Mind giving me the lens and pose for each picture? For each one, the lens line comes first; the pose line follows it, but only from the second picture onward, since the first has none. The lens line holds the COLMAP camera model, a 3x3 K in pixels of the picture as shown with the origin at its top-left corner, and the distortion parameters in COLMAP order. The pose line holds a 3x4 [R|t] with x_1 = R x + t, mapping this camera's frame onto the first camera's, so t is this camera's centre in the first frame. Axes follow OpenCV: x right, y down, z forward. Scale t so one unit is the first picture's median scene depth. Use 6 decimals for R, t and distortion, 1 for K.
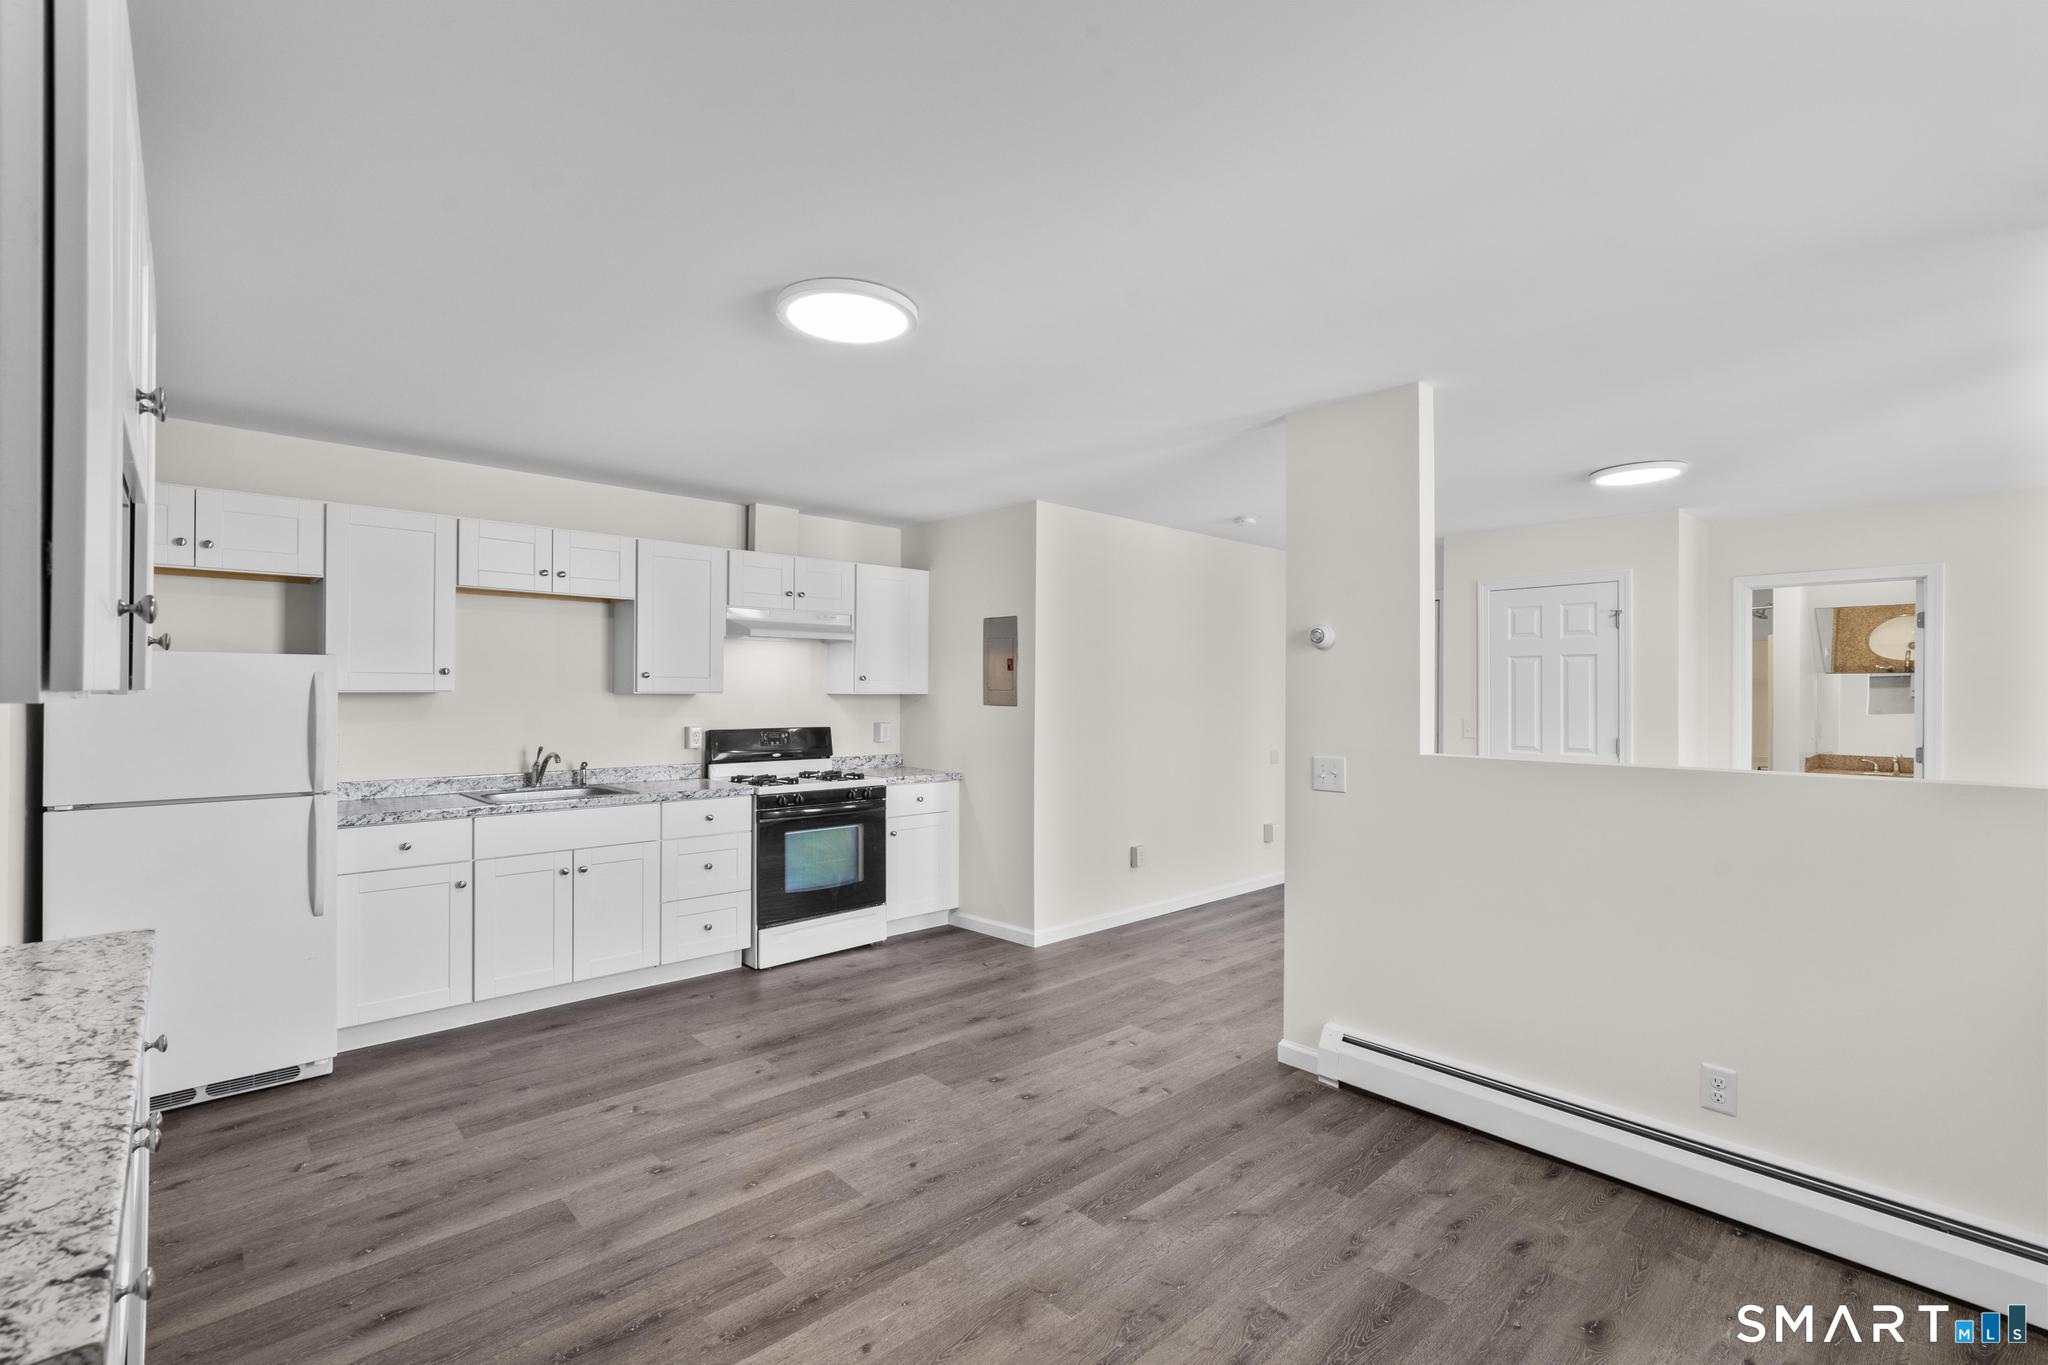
lens RADIAL K [[921.5, 0, 1021.9], [0, 921.5, 689.5], [0, 0, 1]] dist [-0.004784, 0.003071]
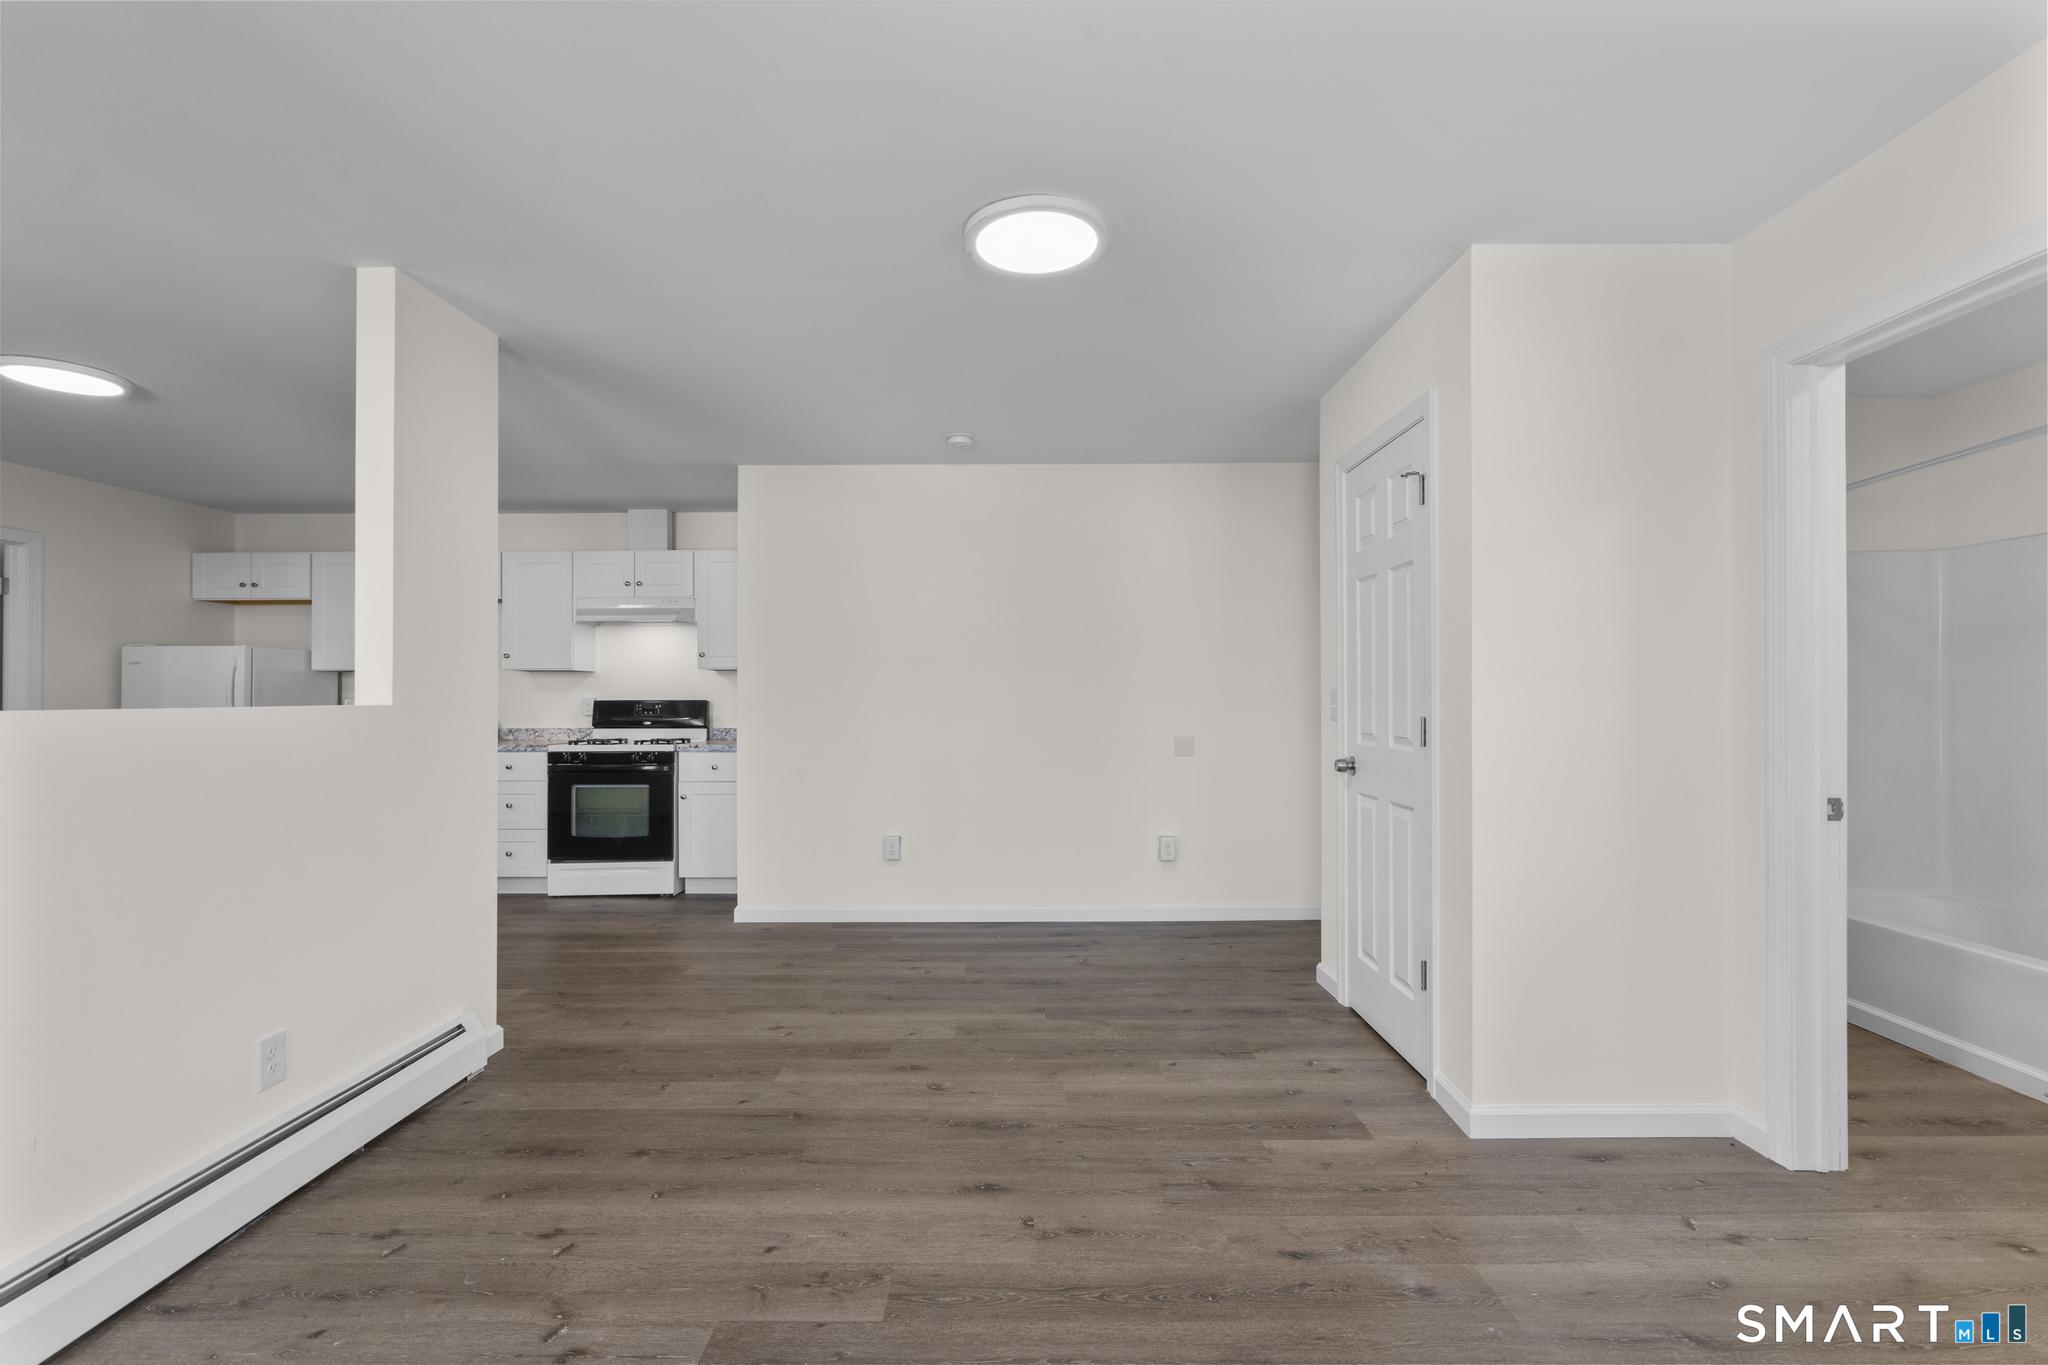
lens RADIAL K [[921.5, 0, 1018.0], [0, 921.5, 681.9], [0, 0, 1]] dist [-0.004784, 0.003071]
pose [[0.728425, -0.015299, -0.684955, 1.162314], [0.009599, 0.999880, -0.012125, 0.050493], [0.685058, 0.002257, 0.728485, 0.630154]]
